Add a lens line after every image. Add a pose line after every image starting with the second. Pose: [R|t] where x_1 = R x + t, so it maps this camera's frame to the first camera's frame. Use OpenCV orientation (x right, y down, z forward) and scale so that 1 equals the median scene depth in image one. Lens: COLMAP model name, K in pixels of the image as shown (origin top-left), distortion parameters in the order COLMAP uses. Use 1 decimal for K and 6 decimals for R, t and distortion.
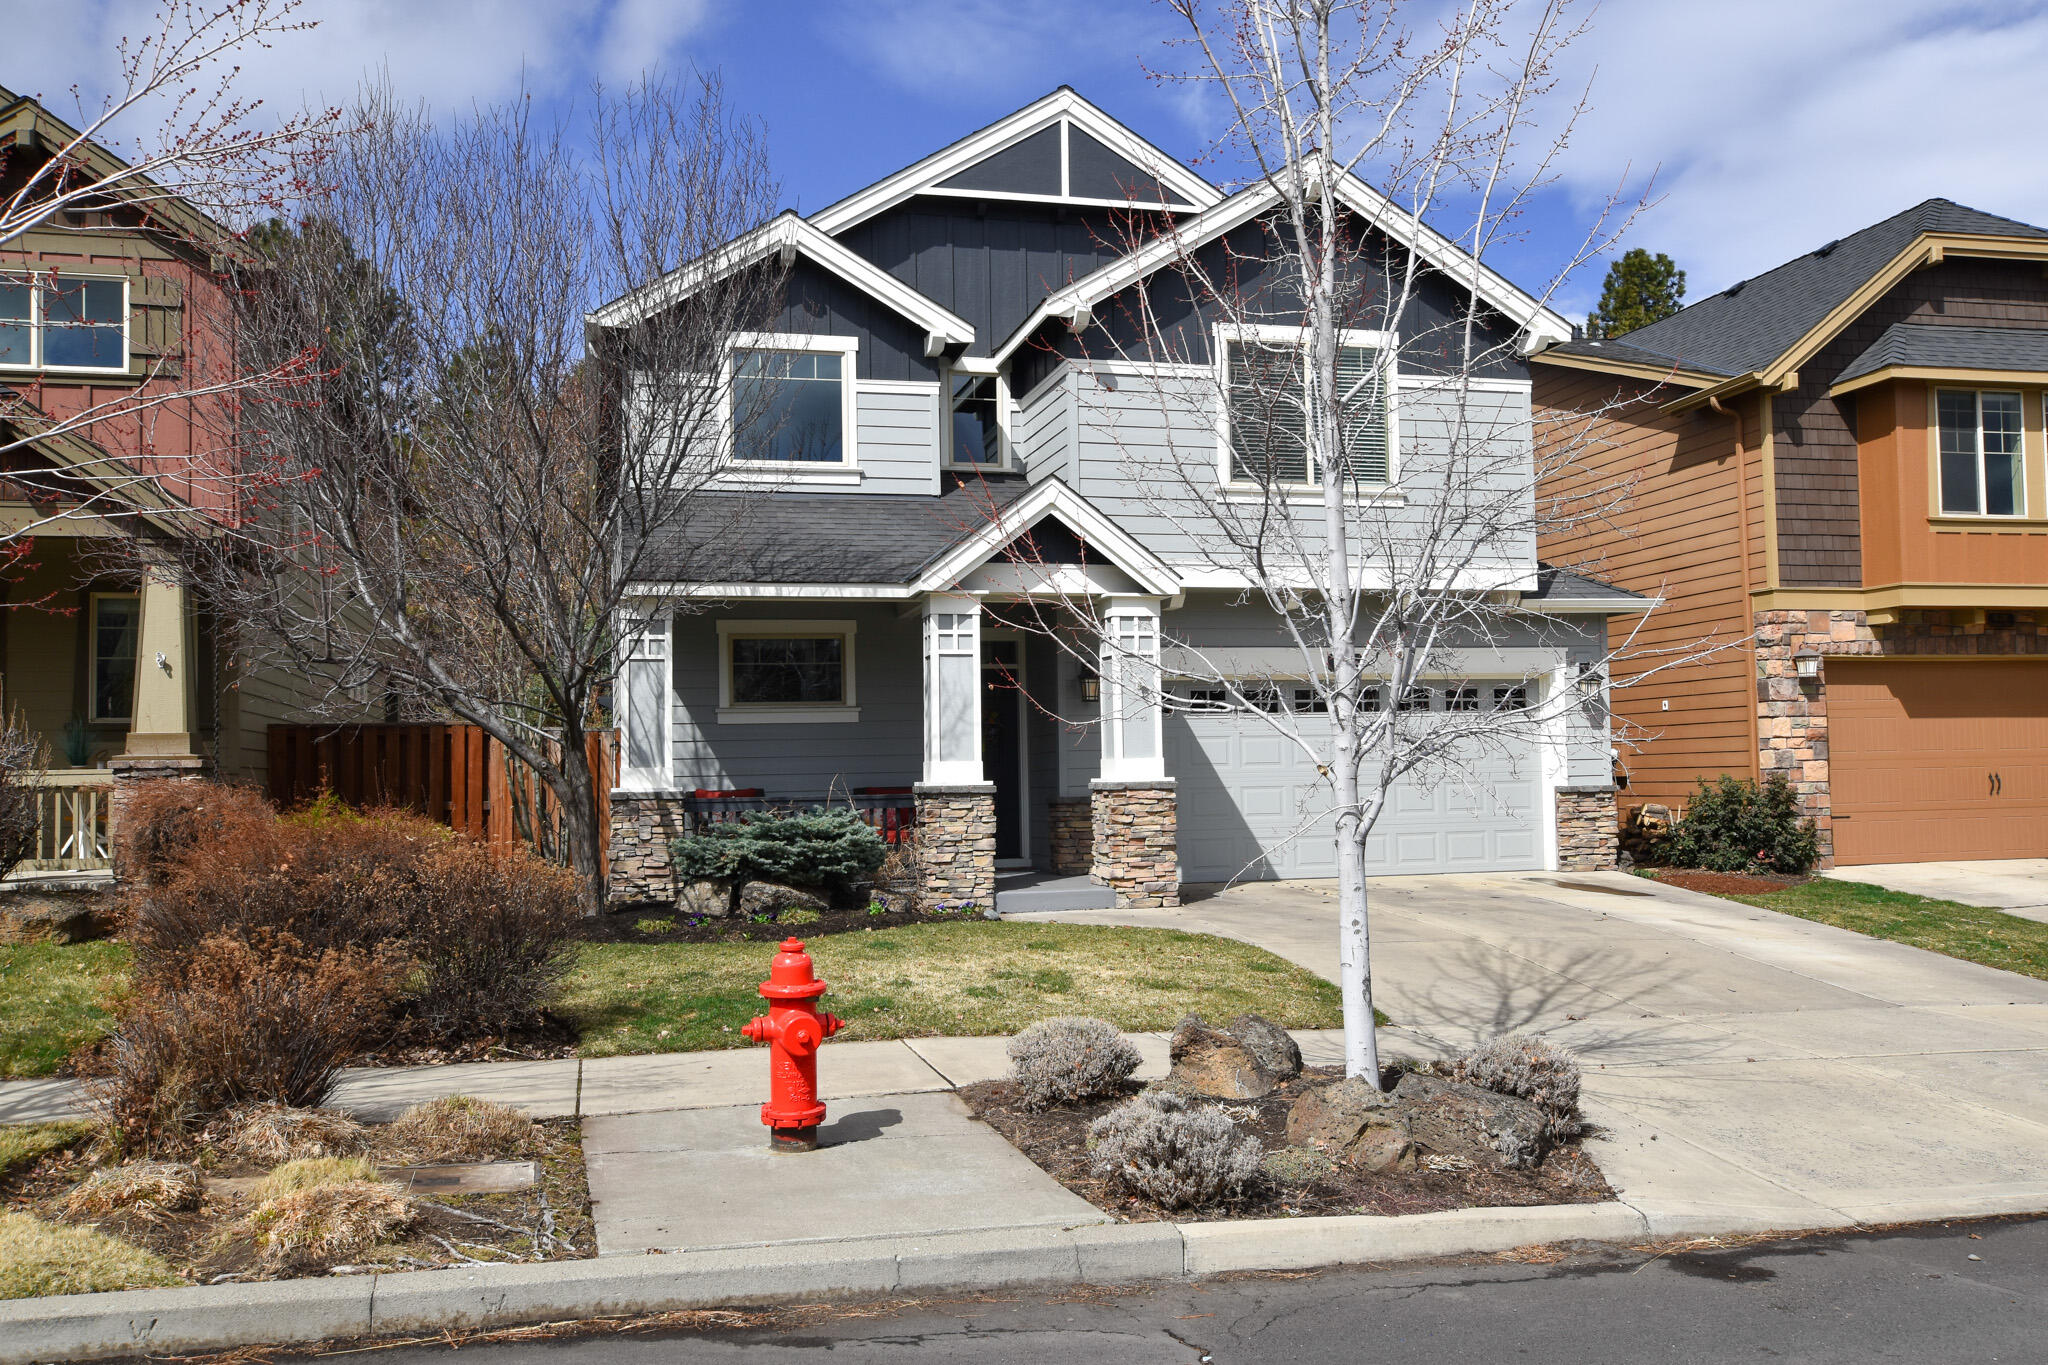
lens RADIAL K [[1699.1, 0, 1024.0], [0, 1699.1, 682.5], [0, 0, 1]] dist [0.008784, 0.015342]
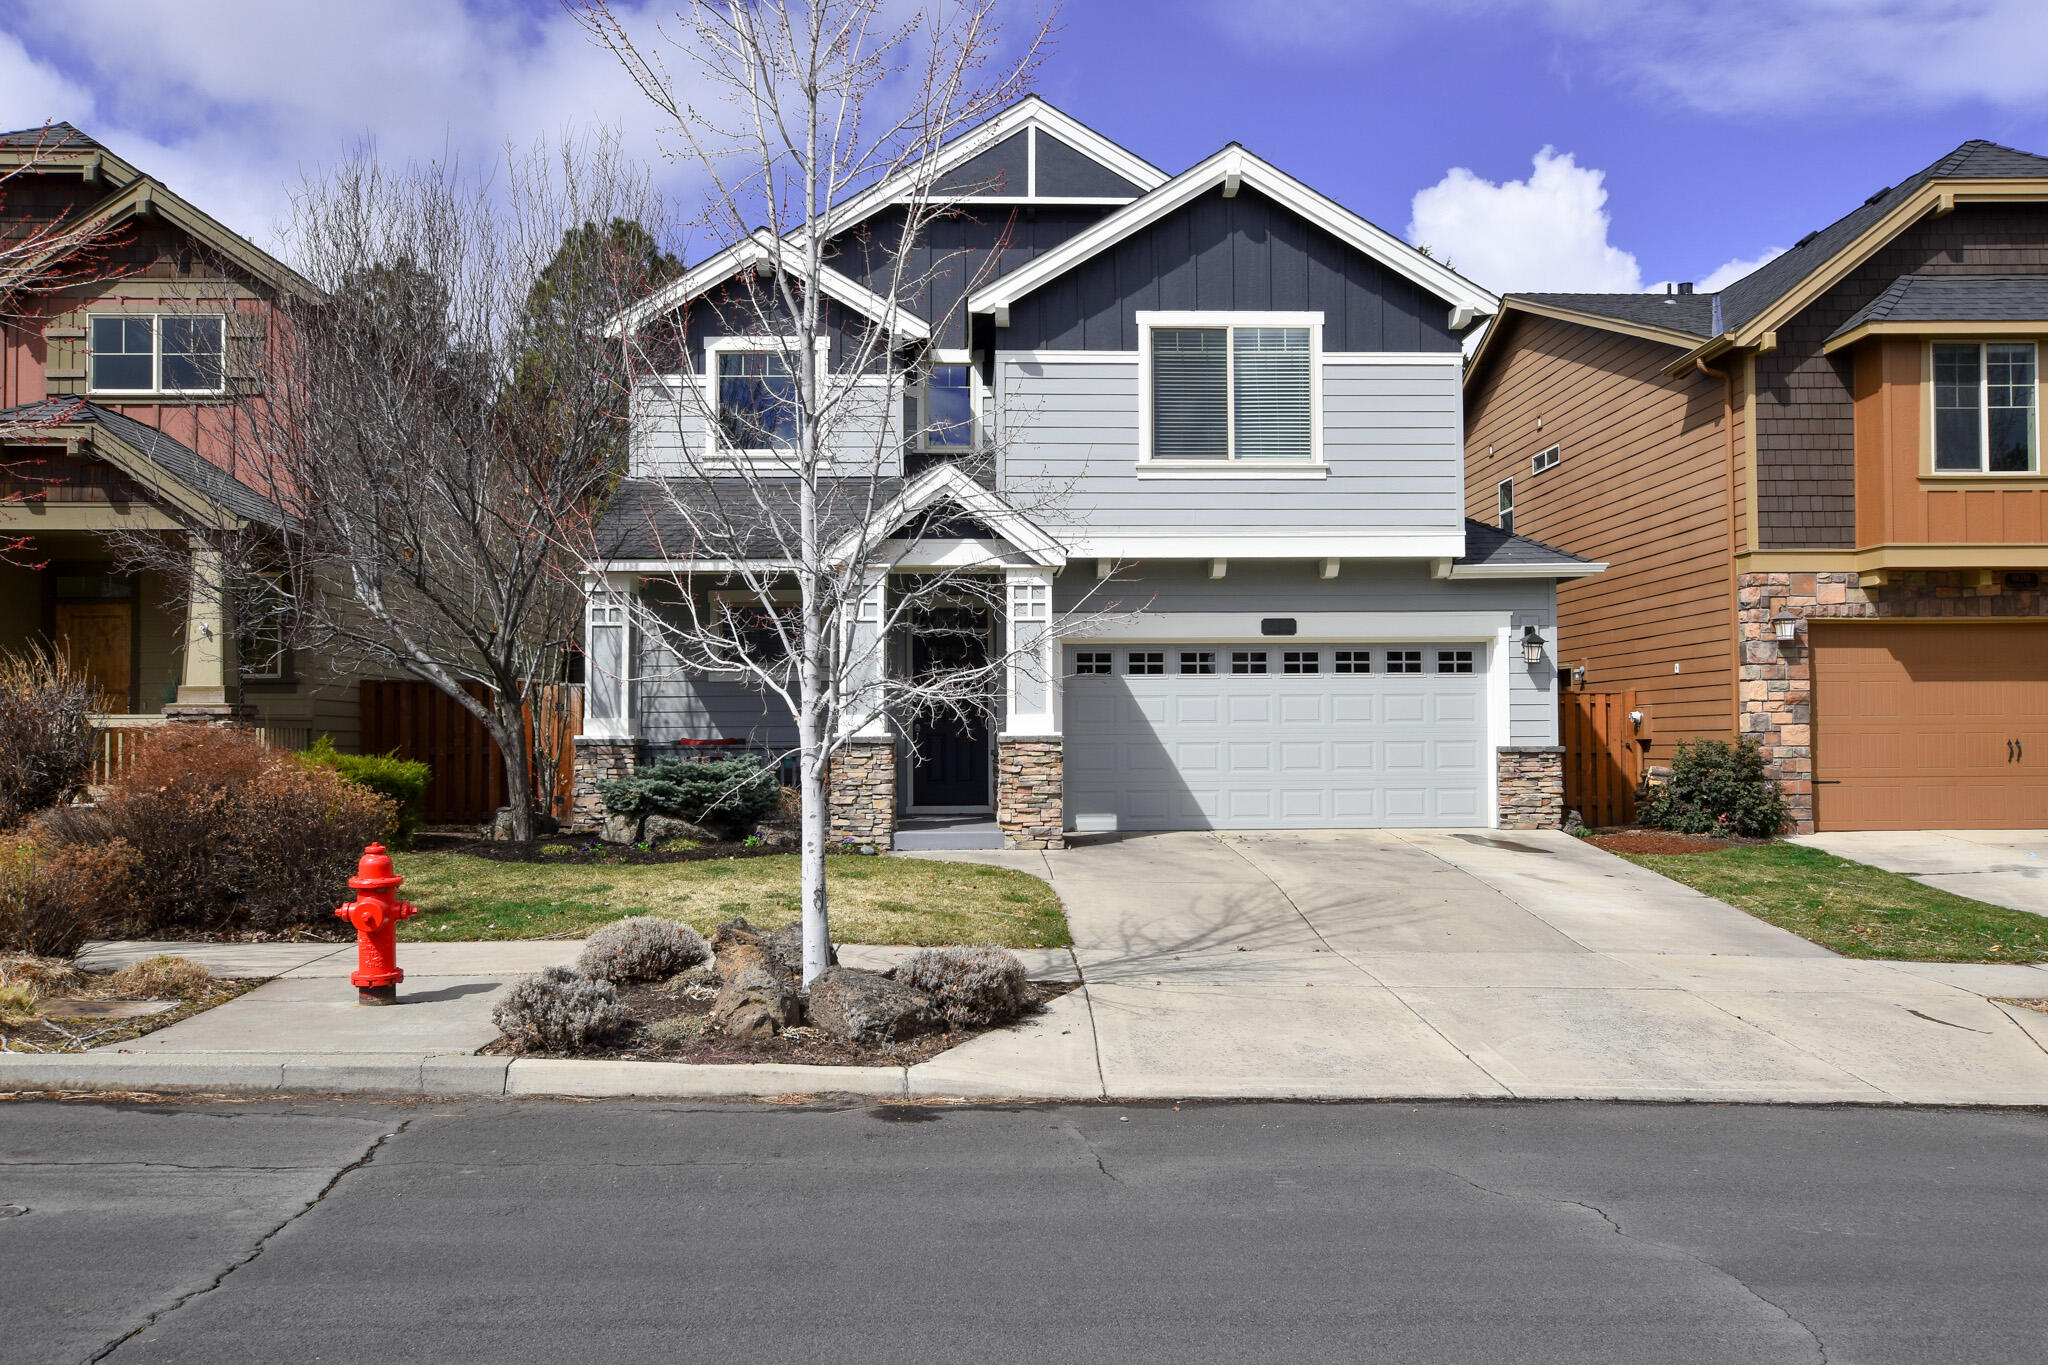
lens RADIAL K [[1699.1, 0, 1024.0], [0, 1699.1, 682.5], [0, 0, 1]] dist [0.008784, 0.015342]
pose [[0.976570, 0.005161, -0.215140, 0.262827], [-0.000230, 0.999737, 0.022940, -0.001292], [0.215202, -0.022354, 0.976314, -0.068662]]
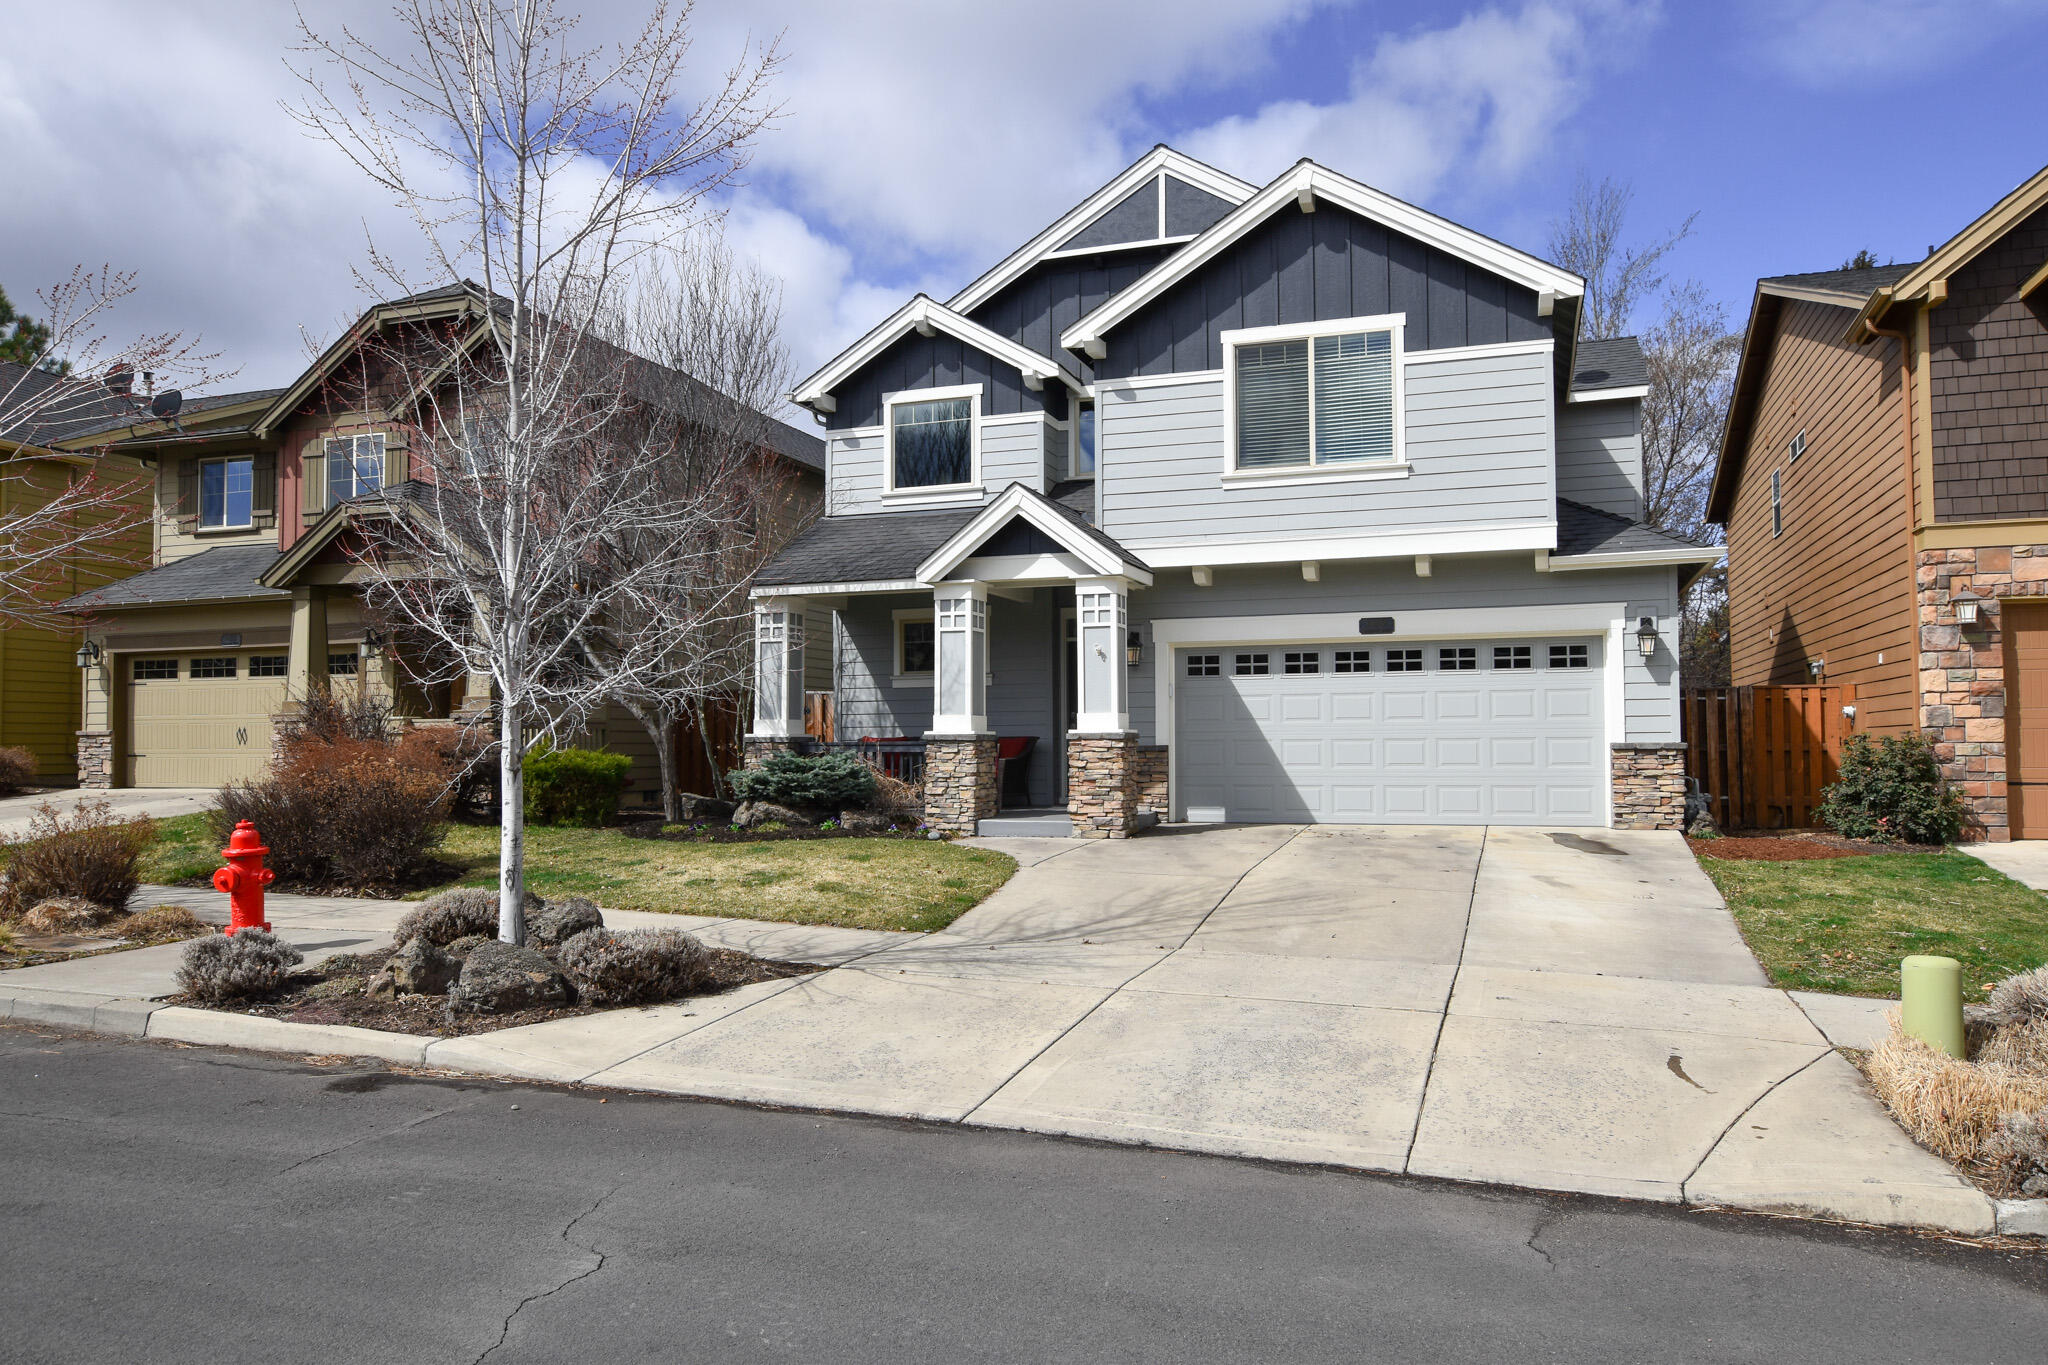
lens RADIAL K [[1415.9, 0, 1027.0], [0, 1415.9, 687.6], [0, 0, 1]] dist [0.002648, 0.009848]
pose [[0.831676, -0.009330, -0.555183, 0.505368], [0.021417, 0.999654, 0.015284, 0.009043], [0.554848, -0.024601, 0.831588, 0.127551]]
